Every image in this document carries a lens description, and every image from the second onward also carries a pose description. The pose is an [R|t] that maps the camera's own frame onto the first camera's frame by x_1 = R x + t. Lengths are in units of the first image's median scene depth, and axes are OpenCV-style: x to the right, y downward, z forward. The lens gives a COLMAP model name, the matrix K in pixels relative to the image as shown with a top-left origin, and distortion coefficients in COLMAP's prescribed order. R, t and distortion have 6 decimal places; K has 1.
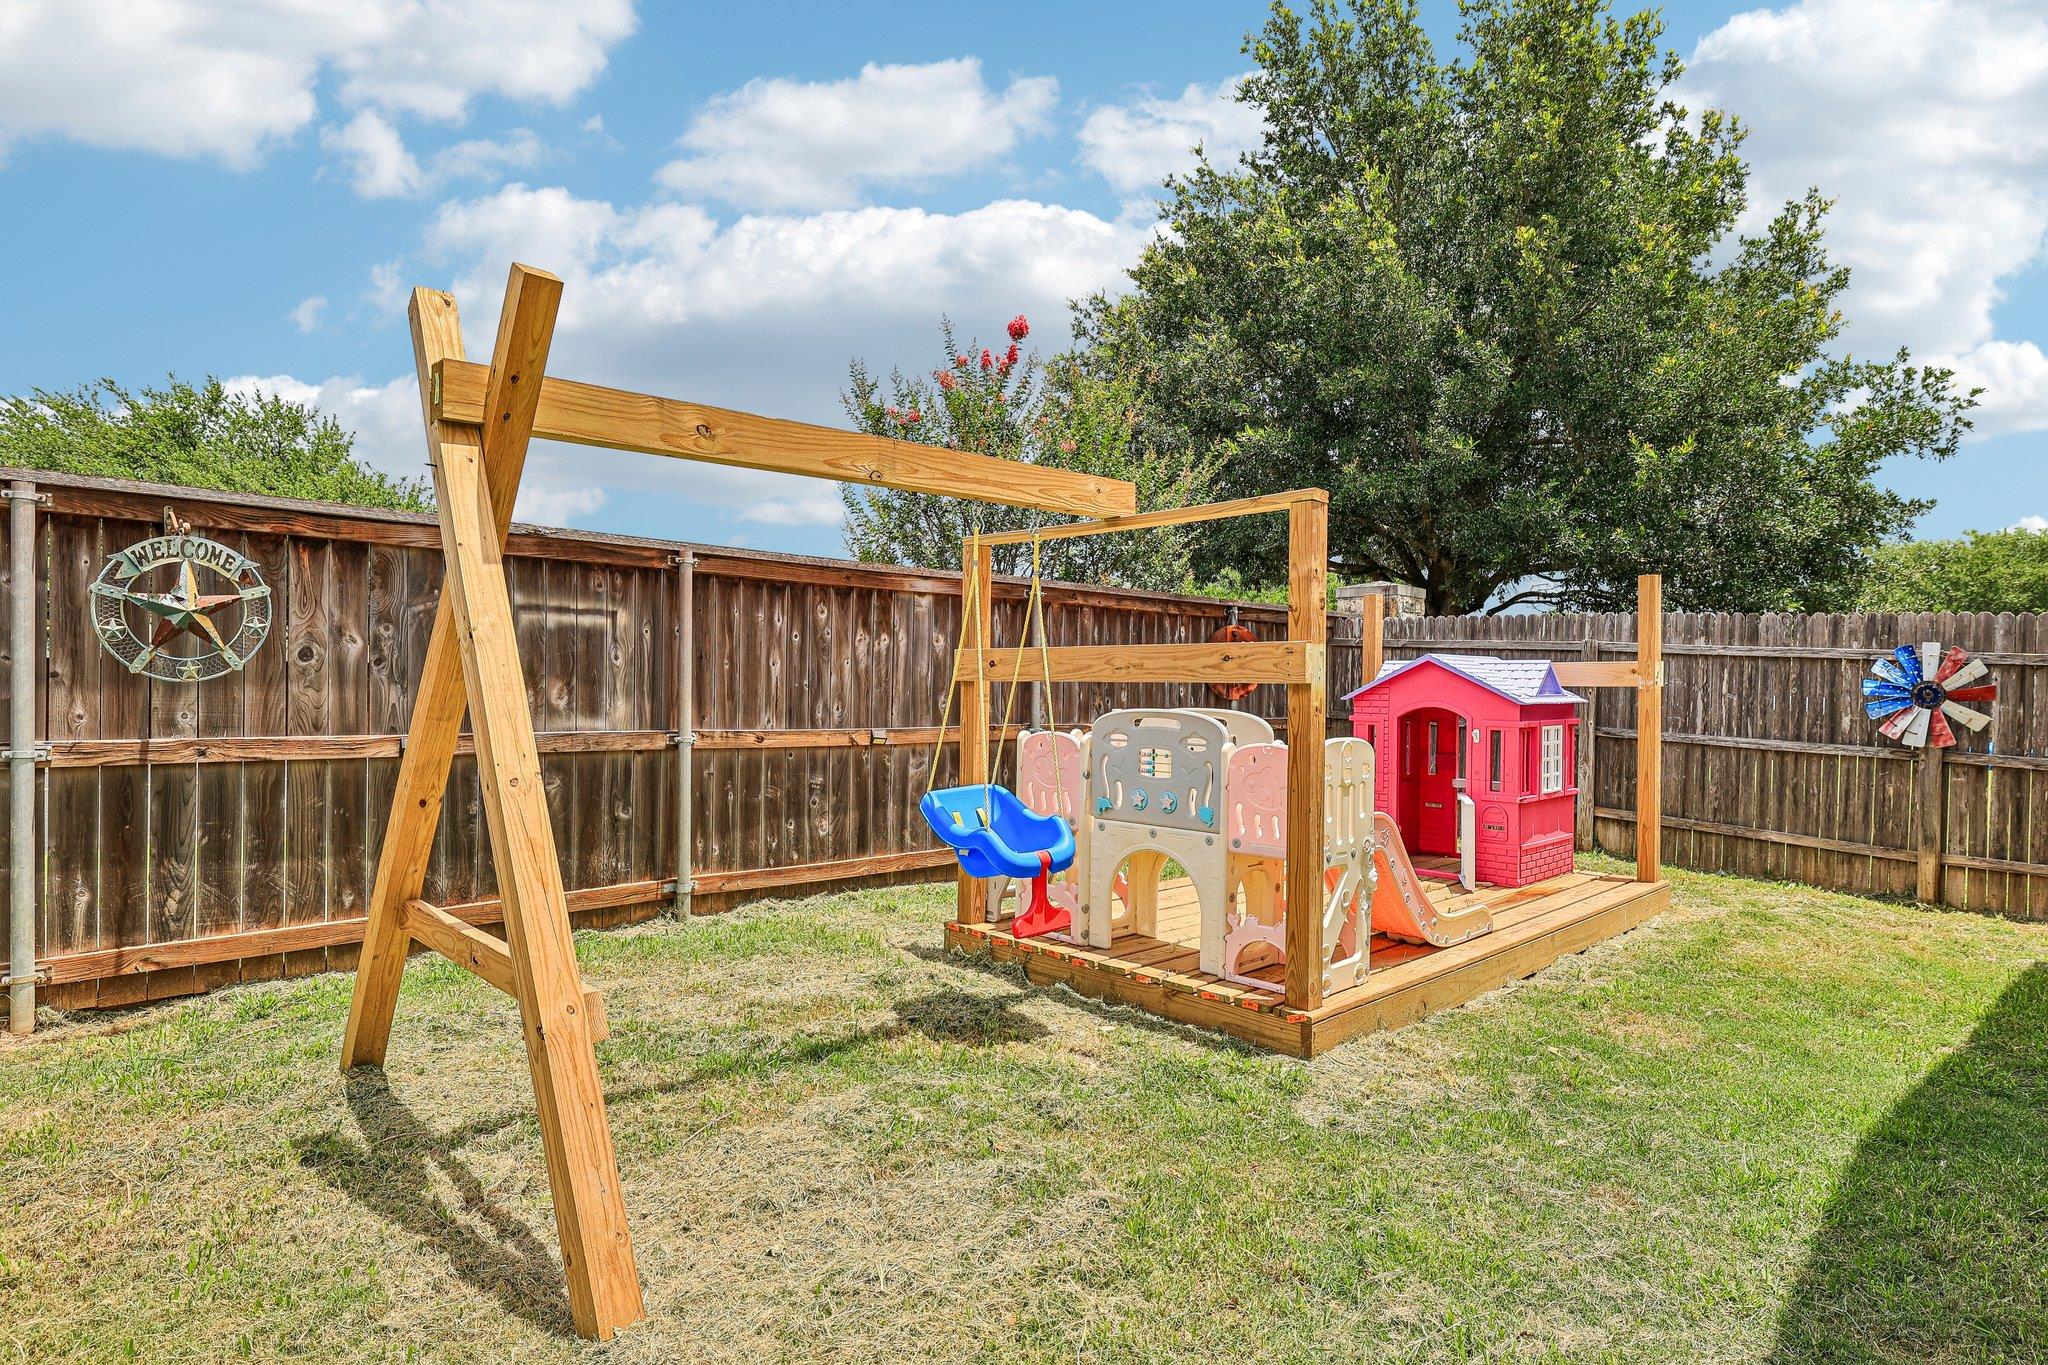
lens RADIAL K [[1114.6, 0, 1029.4], [0, 1114.6, 680.6], [0, 0, 1]] dist [0.005035, -0.000317]
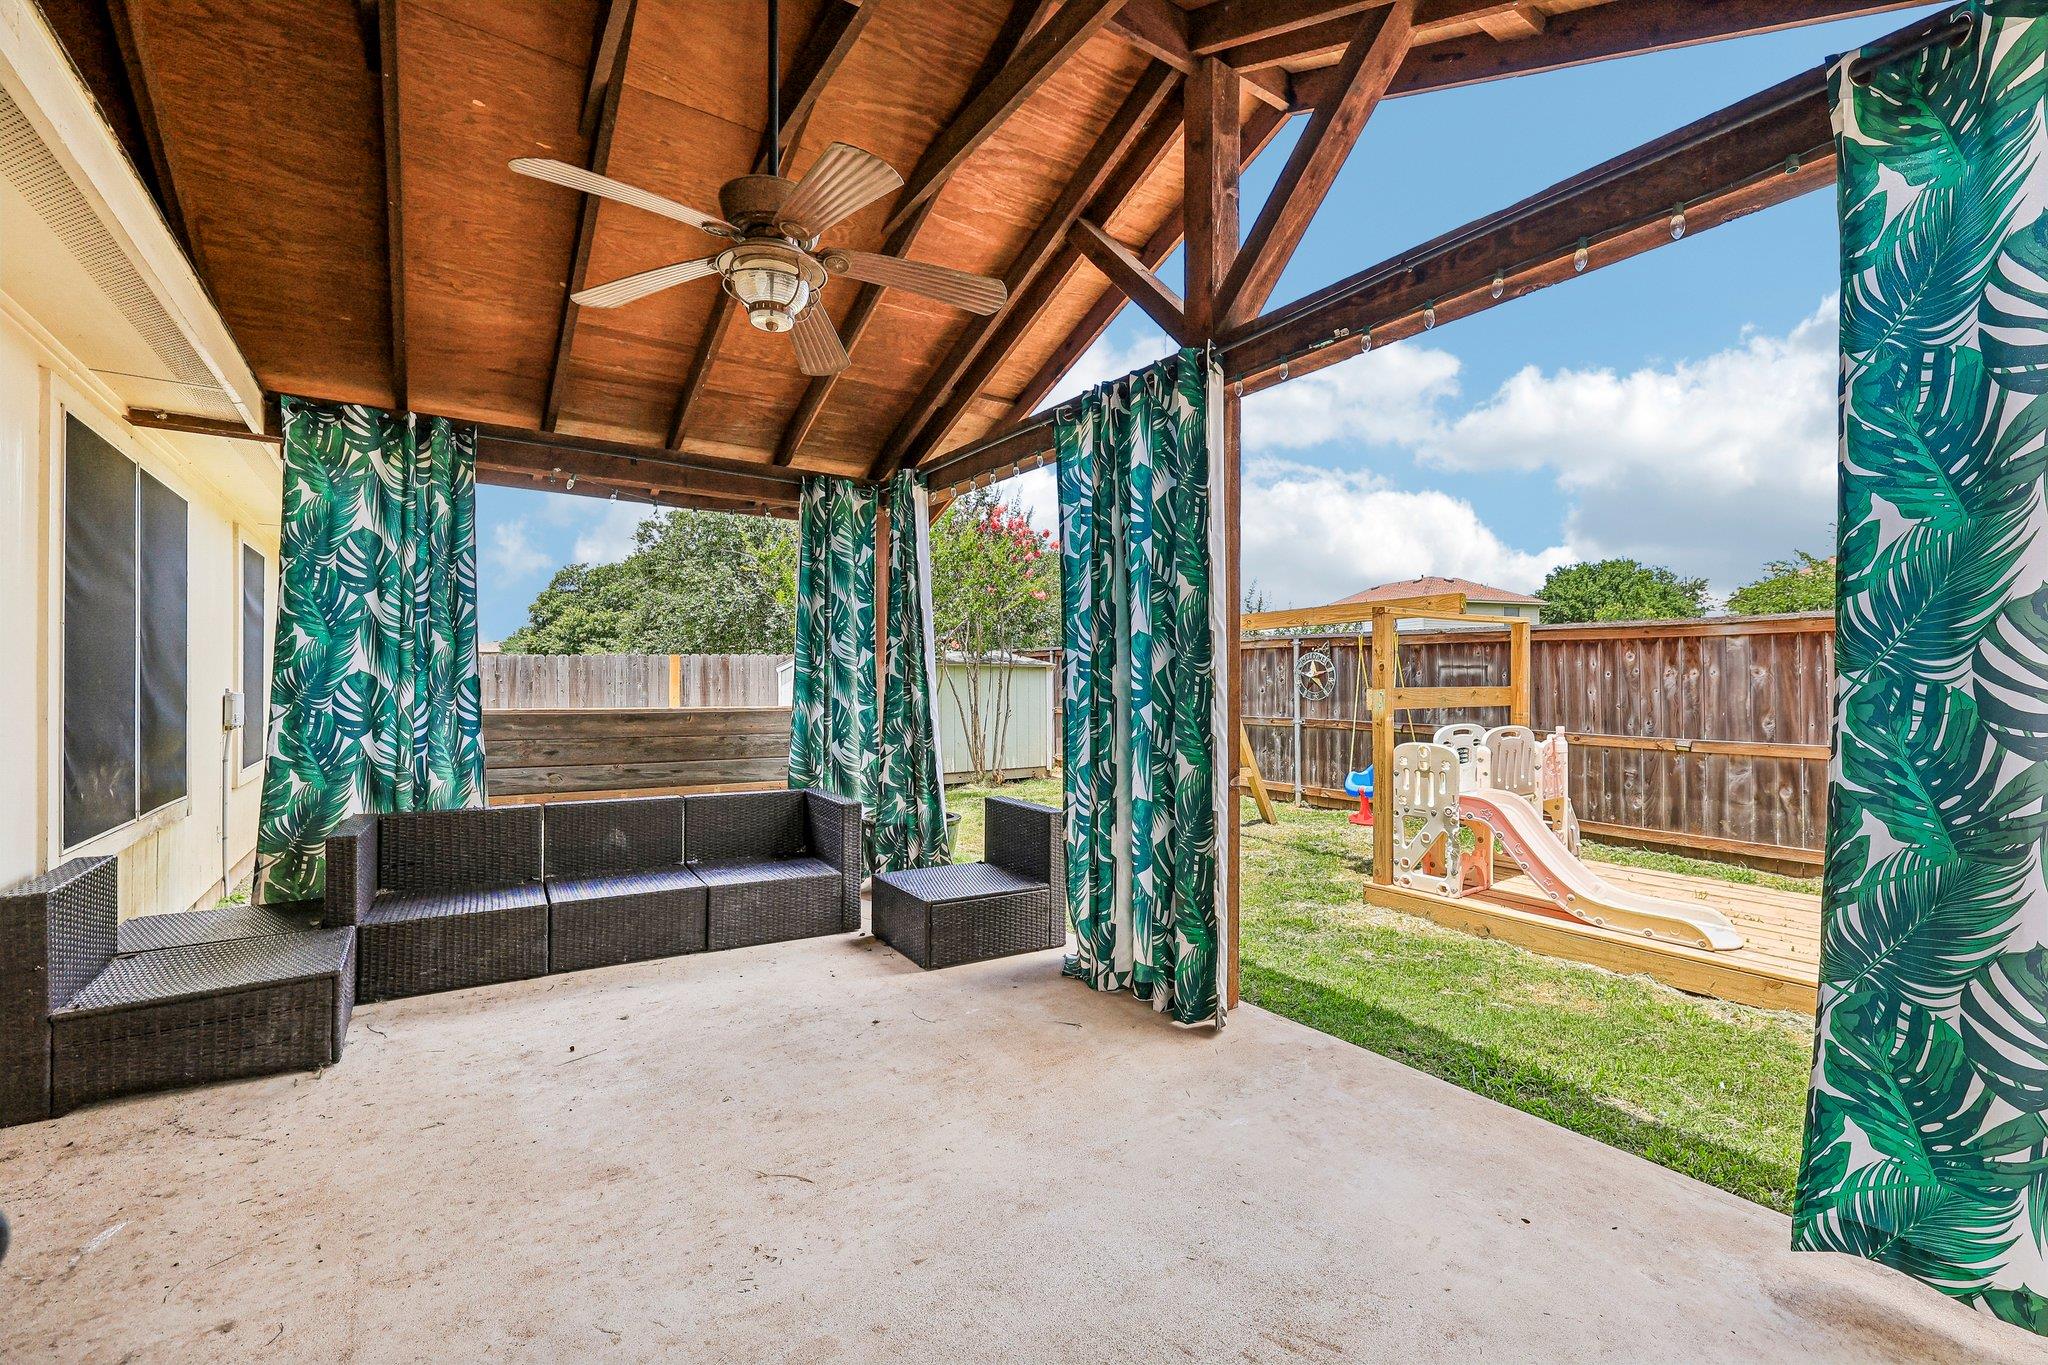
lens RADIAL K [[864.5, 0, 1028.8], [0, 864.5, 683.5], [0, 0, 1]] dist [0.000614, -0.000062]
pose [[-0.165193, -0.004574, -0.986251, 1.108708], [0.001610, 0.999987, -0.004907, -0.022530], [0.986260, -0.002398, -0.165183, 0.412517]]
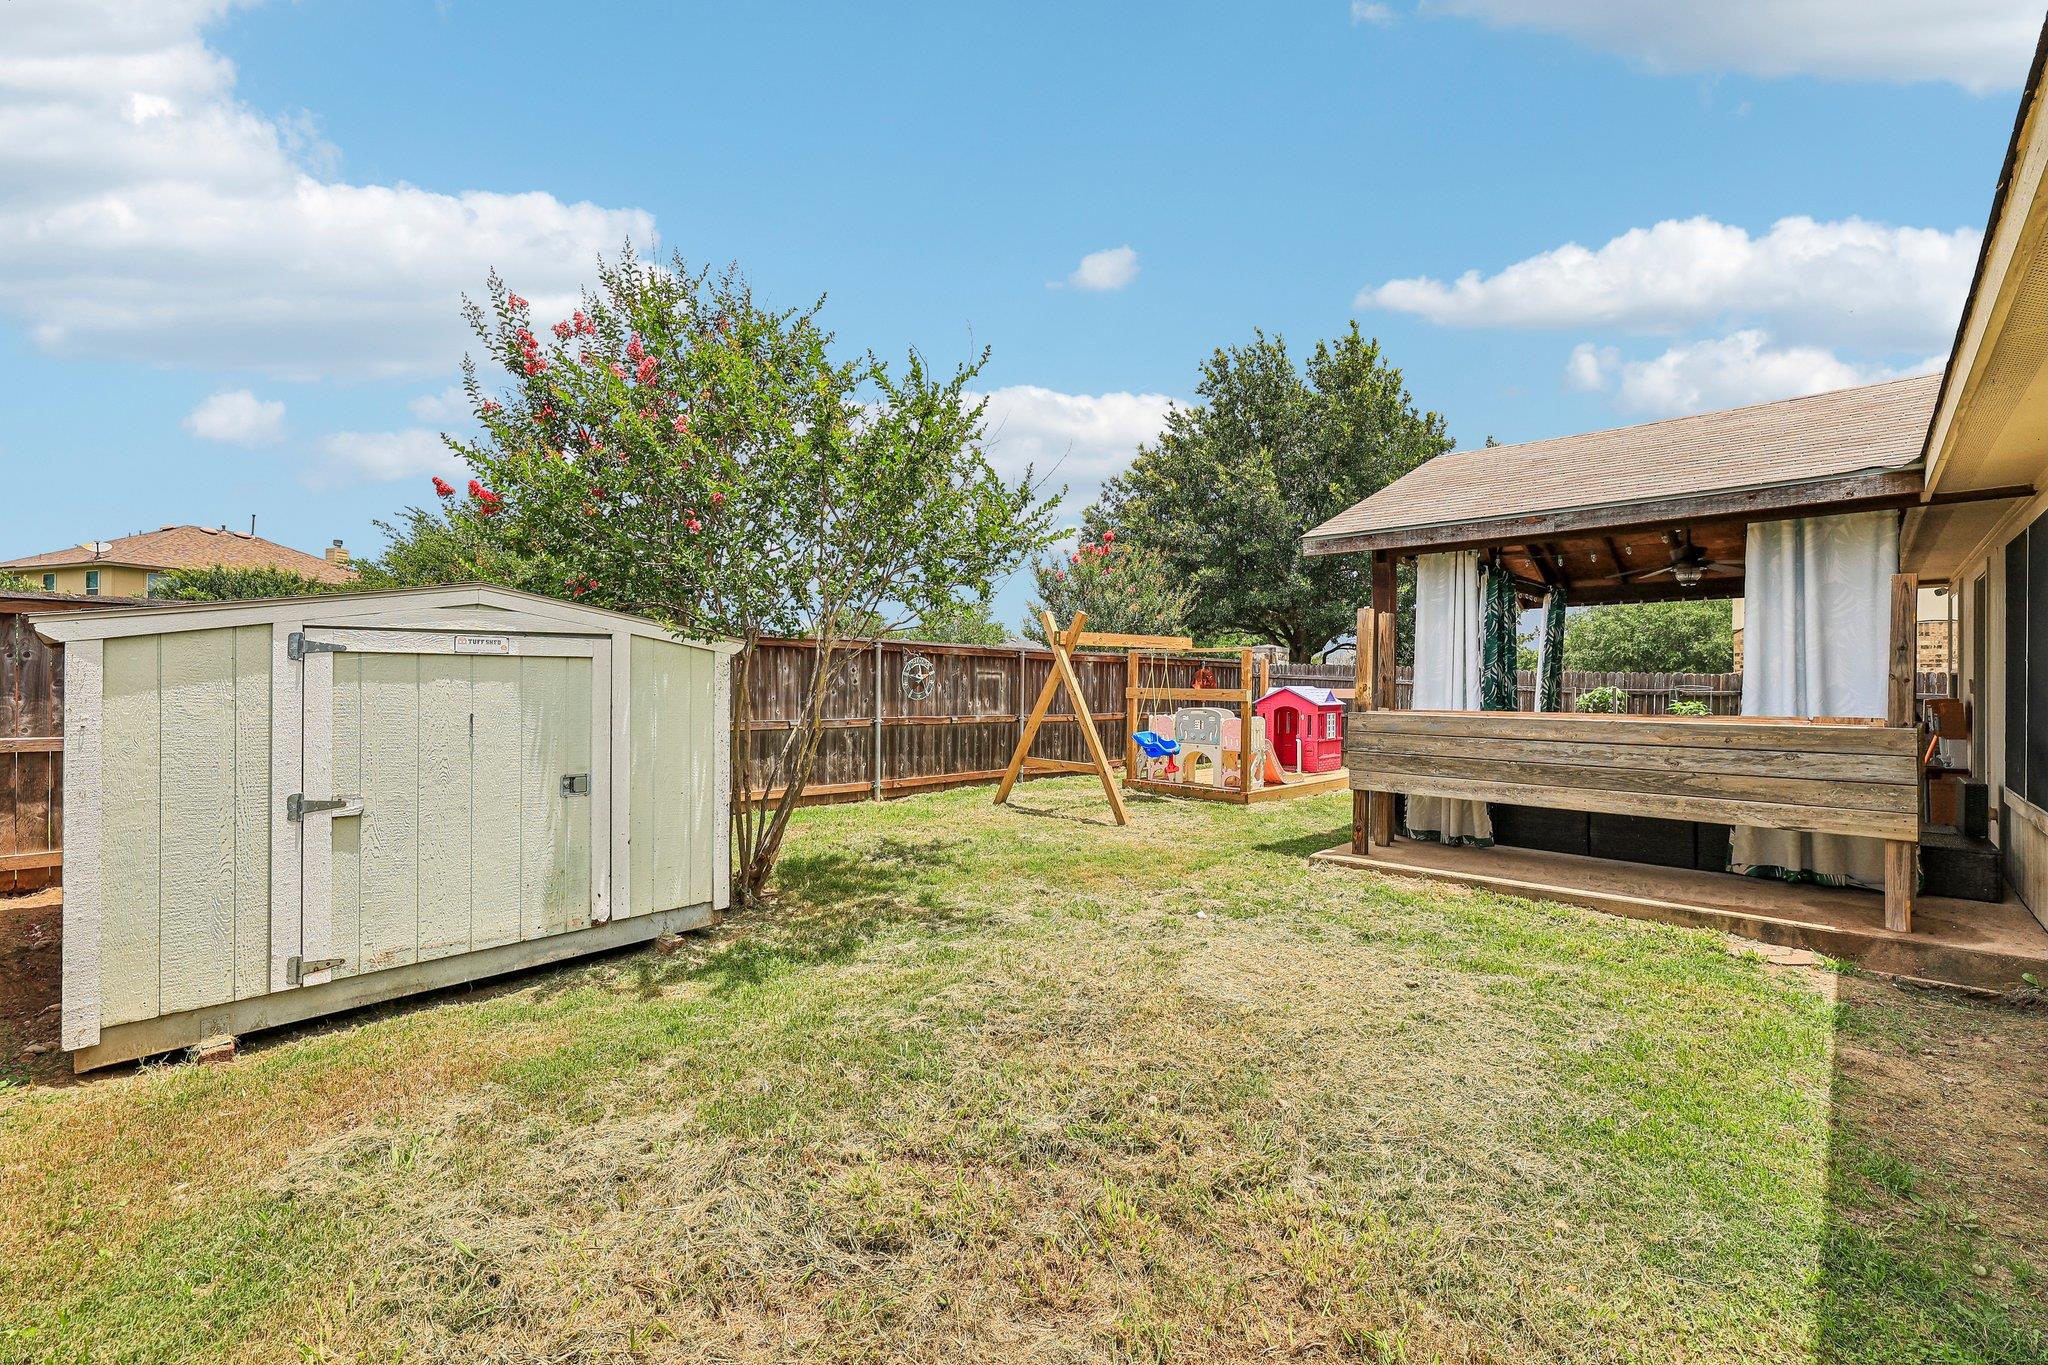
lens RADIAL K [[864.5, 0, 1023.5], [0, 864.5, 676.6], [0, 0, 1]] dist [0.000614, -0.000062]
pose [[0.999606, 0.001536, 0.028023, -0.336190], [-0.001482, 0.999997, -0.001962, -0.043567], [-0.028026, 0.001920, 0.999605, -1.081179]]
